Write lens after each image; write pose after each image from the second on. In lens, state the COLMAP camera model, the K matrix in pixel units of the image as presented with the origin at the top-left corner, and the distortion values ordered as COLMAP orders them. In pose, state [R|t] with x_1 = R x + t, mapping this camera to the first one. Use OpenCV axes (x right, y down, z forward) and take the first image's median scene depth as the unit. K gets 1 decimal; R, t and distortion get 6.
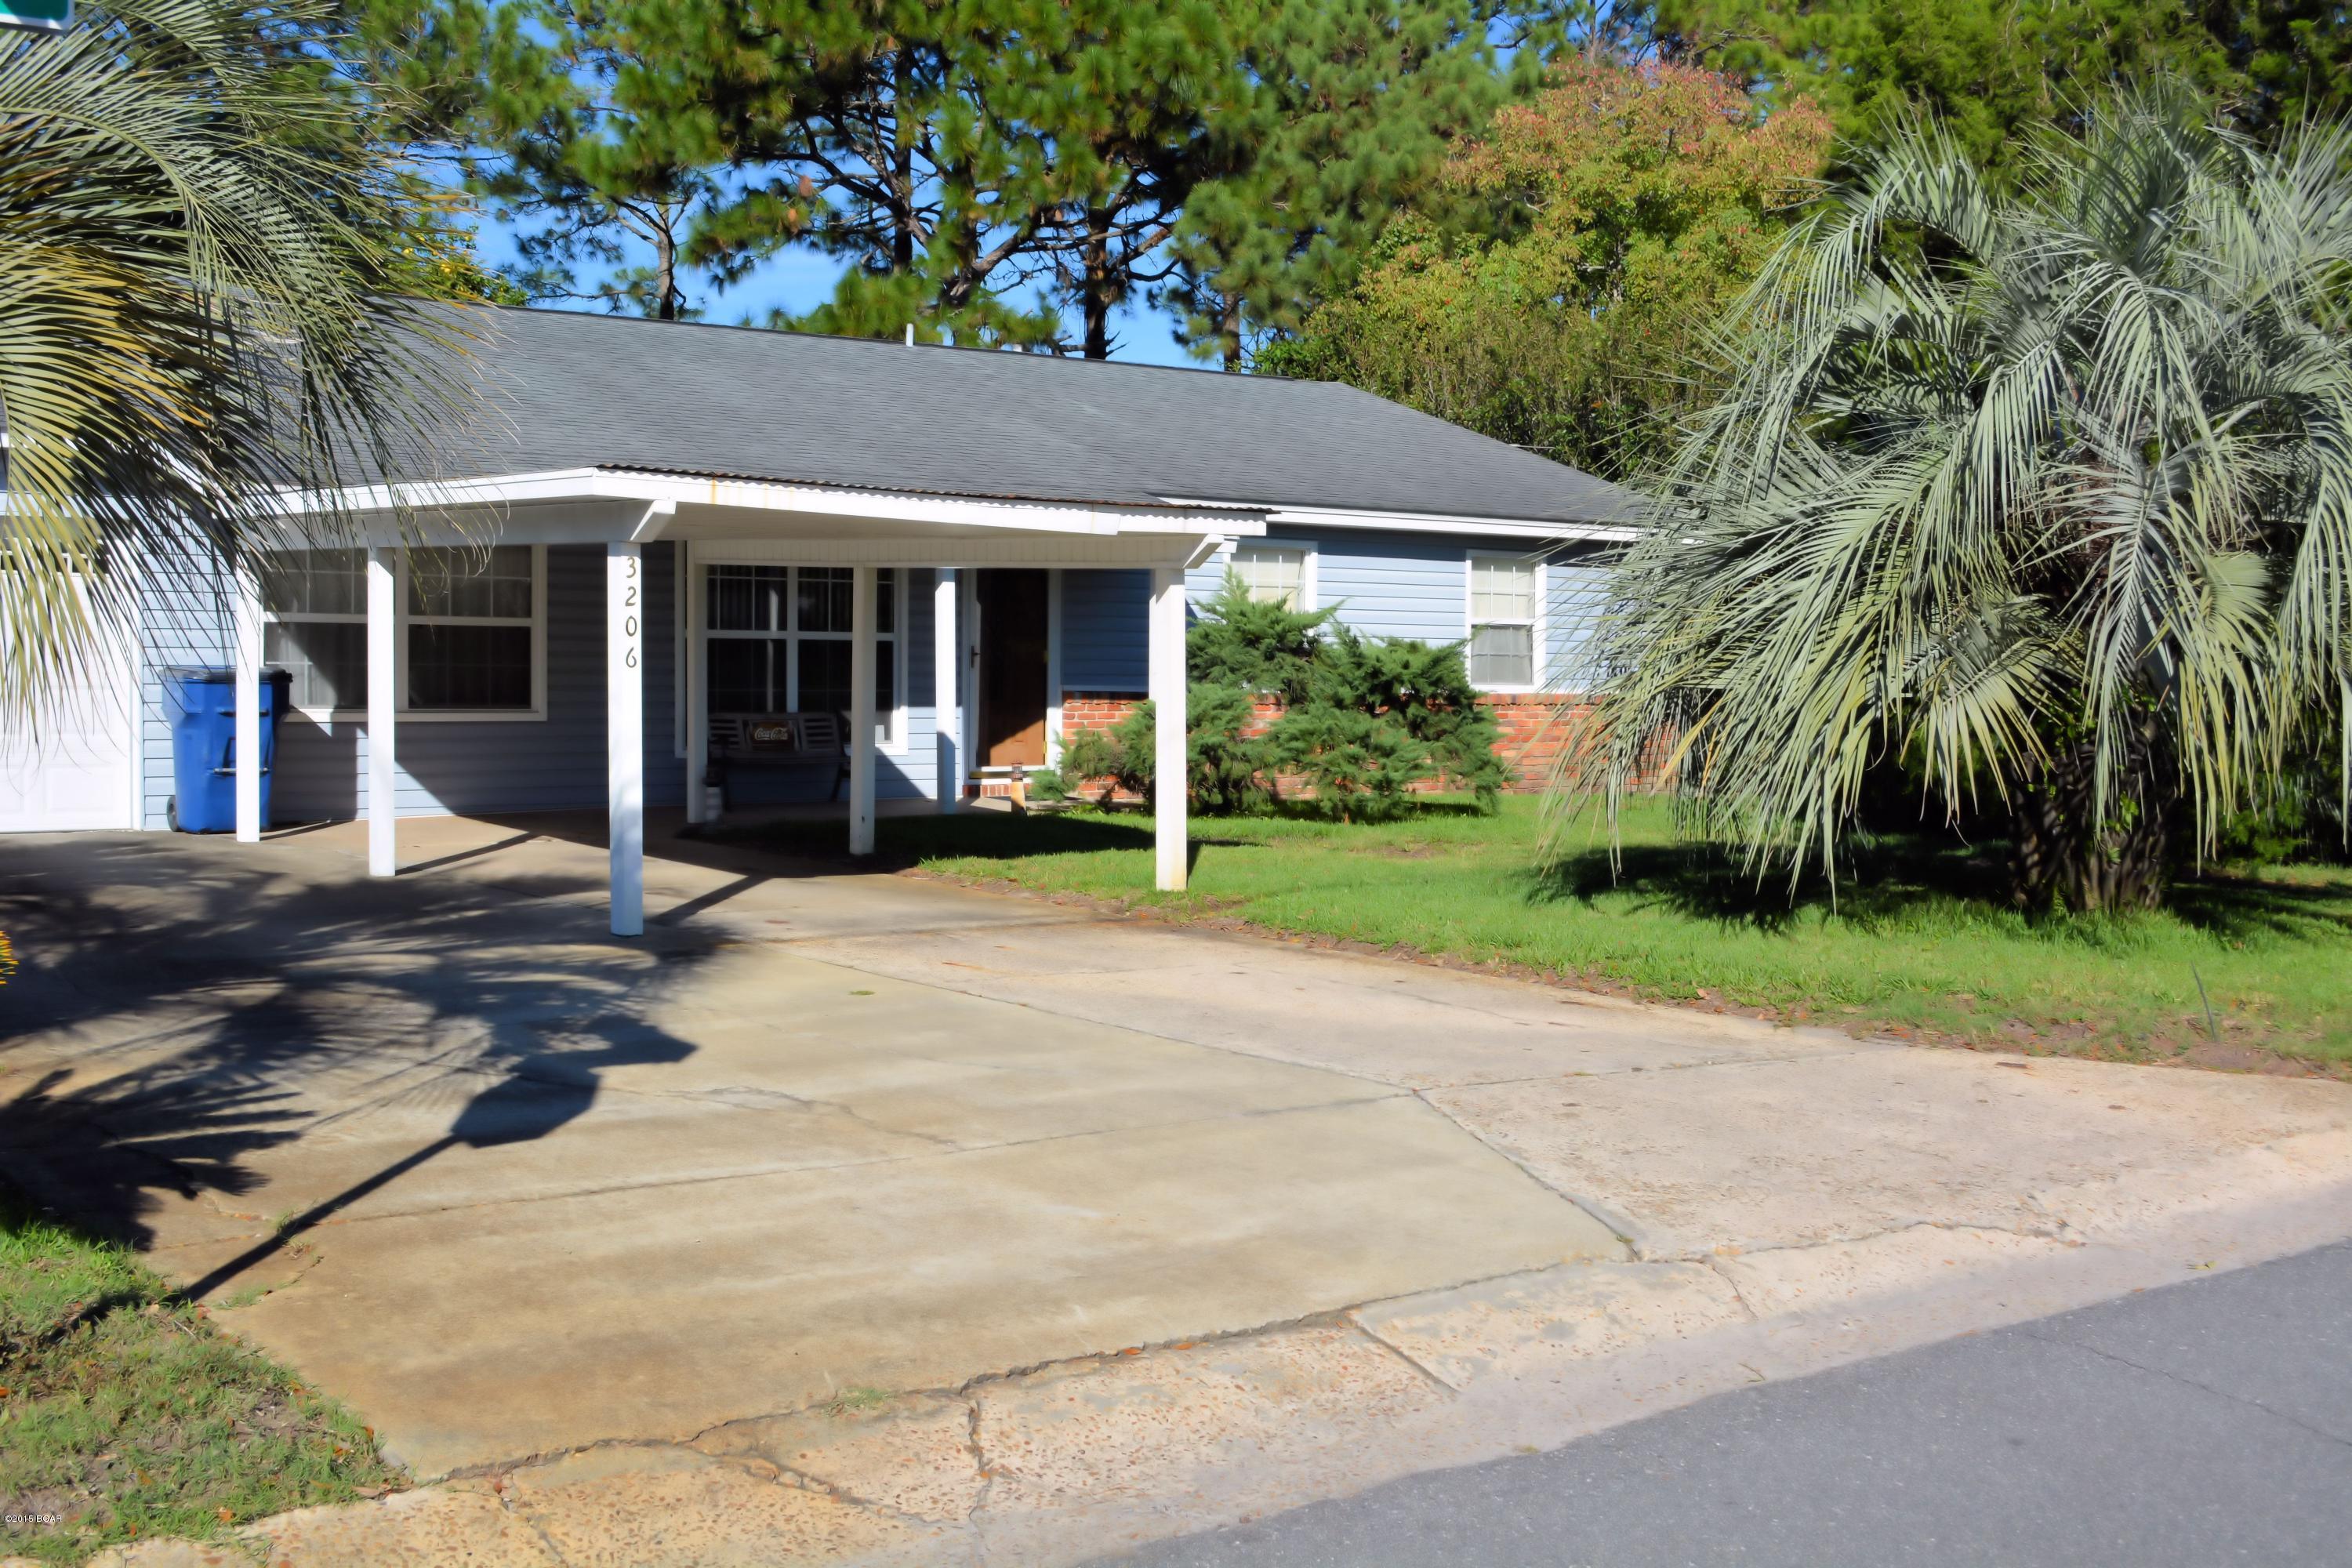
lens RADIAL K [[2576.7, 0, 1176.0], [0, 2576.7, 784.0], [0, 0, 1]] dist [-0.027658, -0.010087]
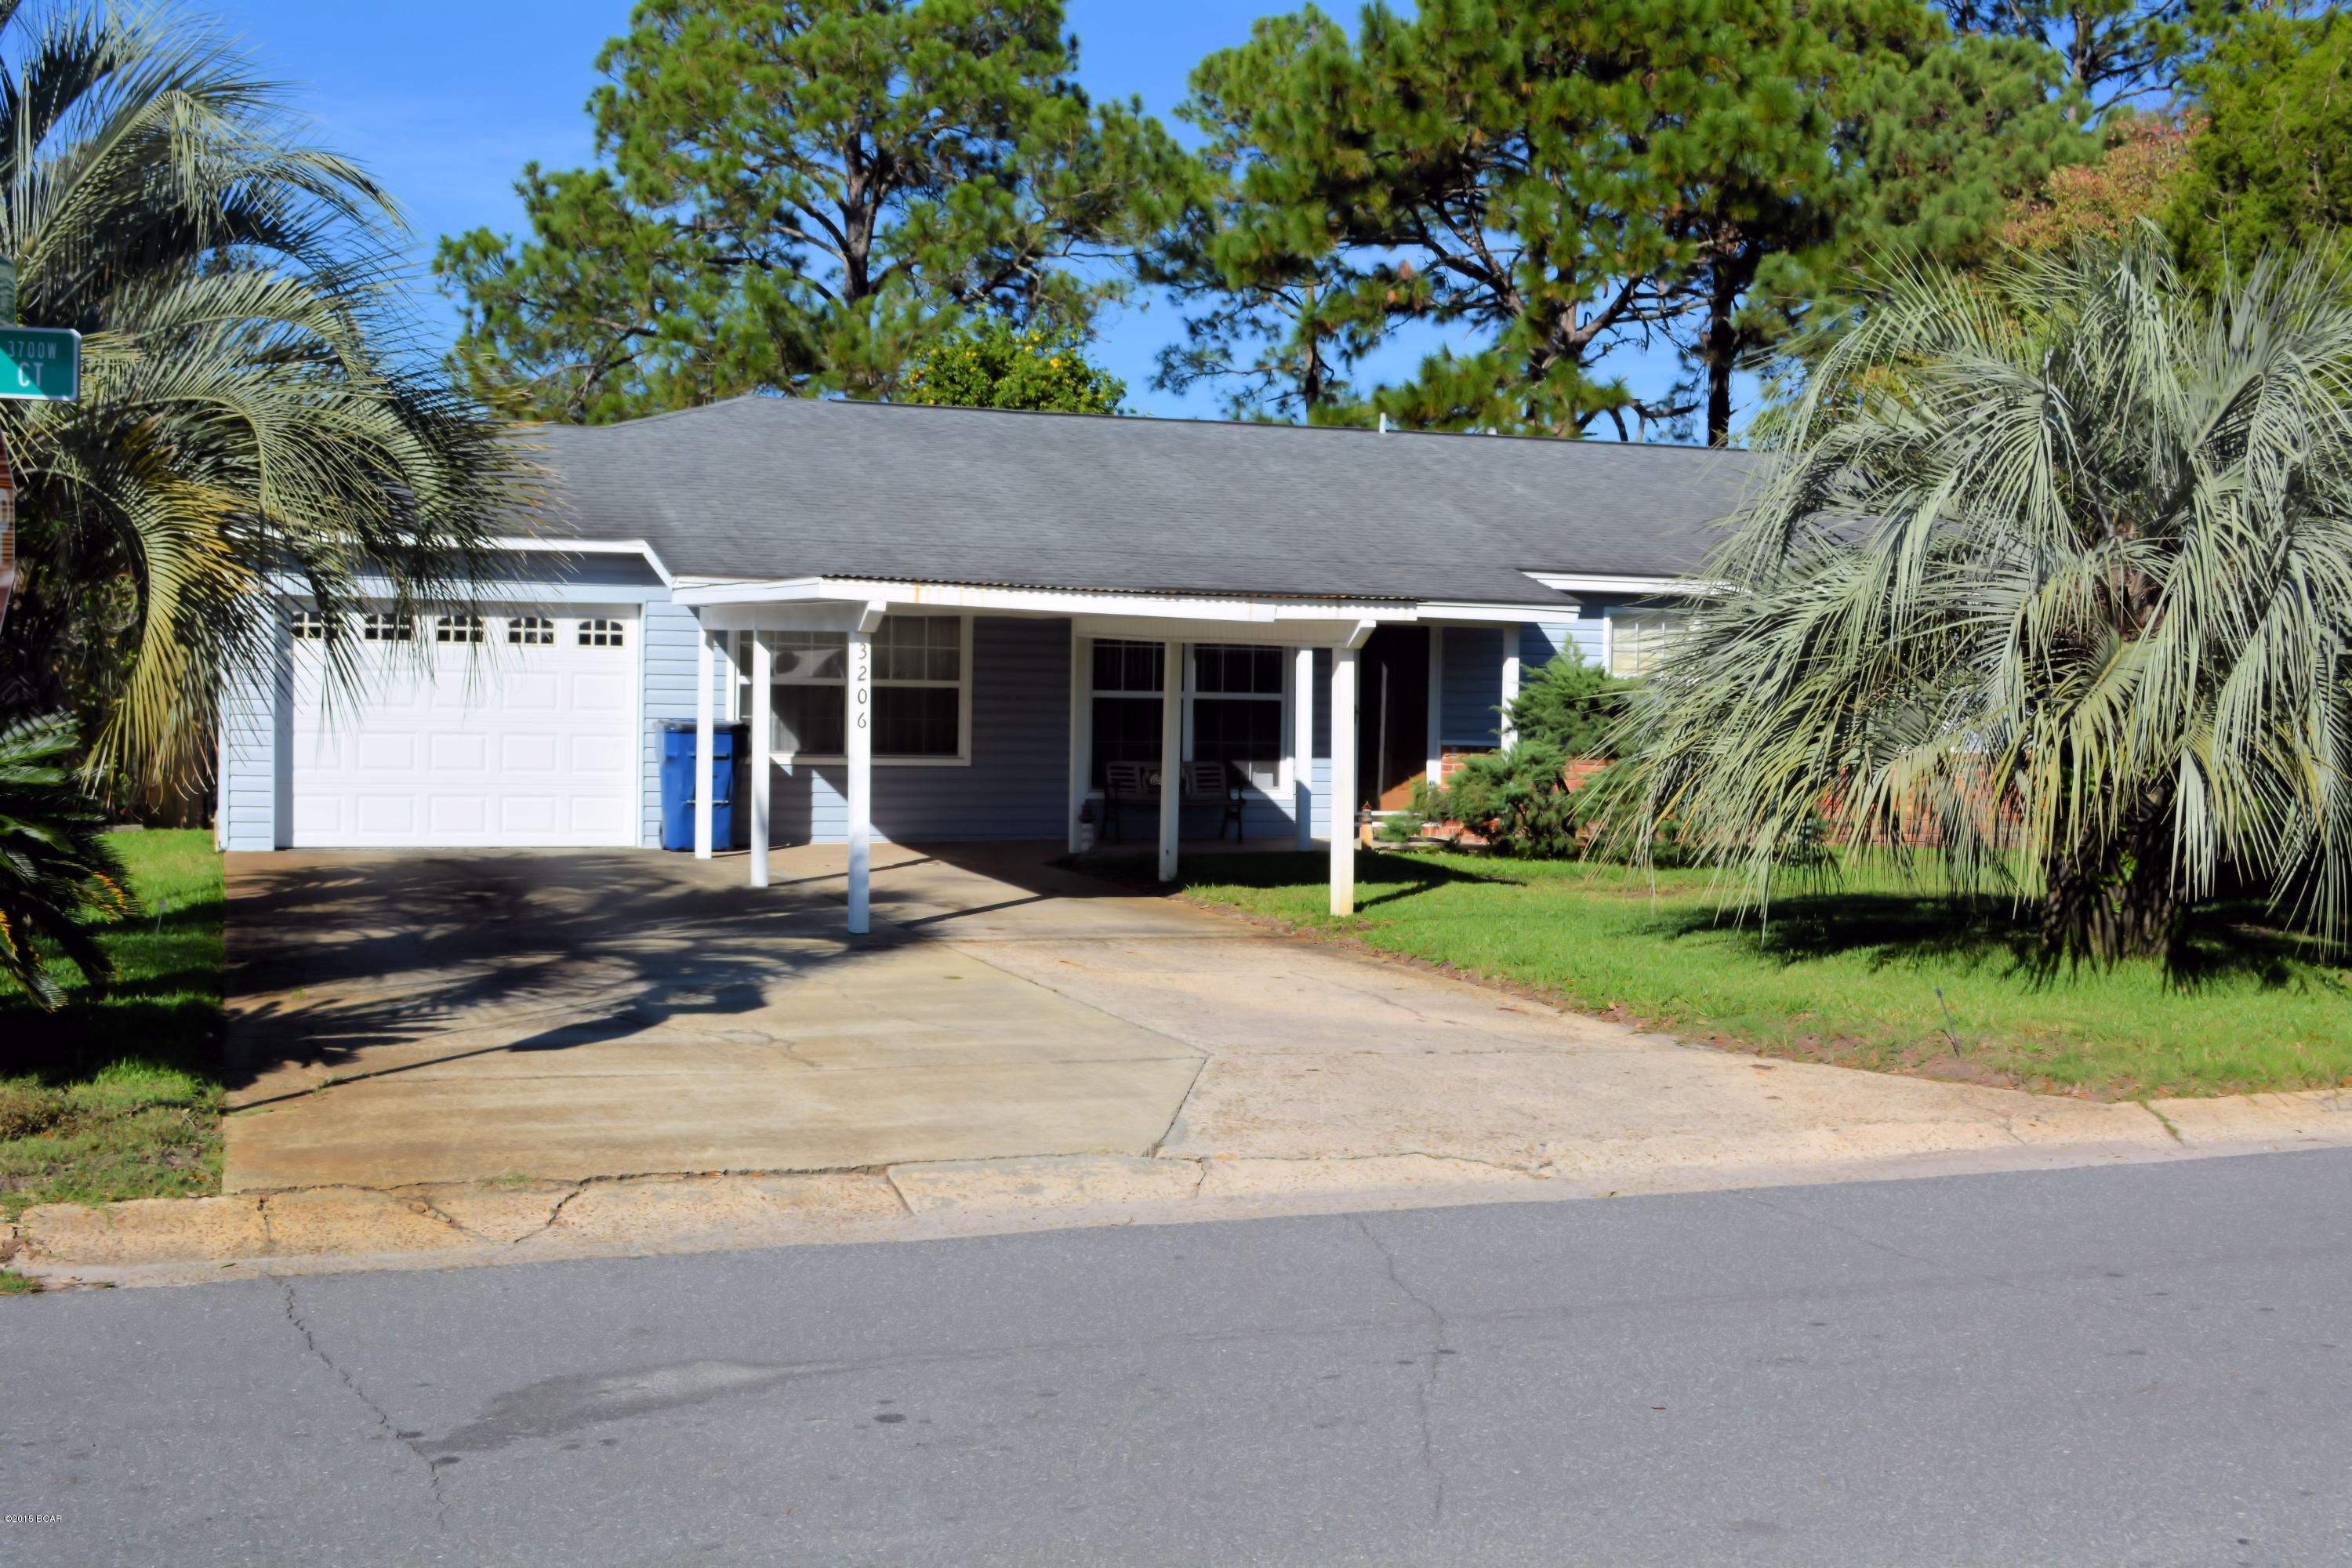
lens RADIAL K [[2576.7, 0, 1176.0], [0, 2576.7, 784.0], [0, 0, 1]] dist [-0.027658, -0.010087]
pose [[0.954841, 0.015456, -0.296714, 0.198592], [-0.020592, 0.999687, -0.014191, -0.000929], [0.296402, 0.019660, 0.954861, -0.120258]]
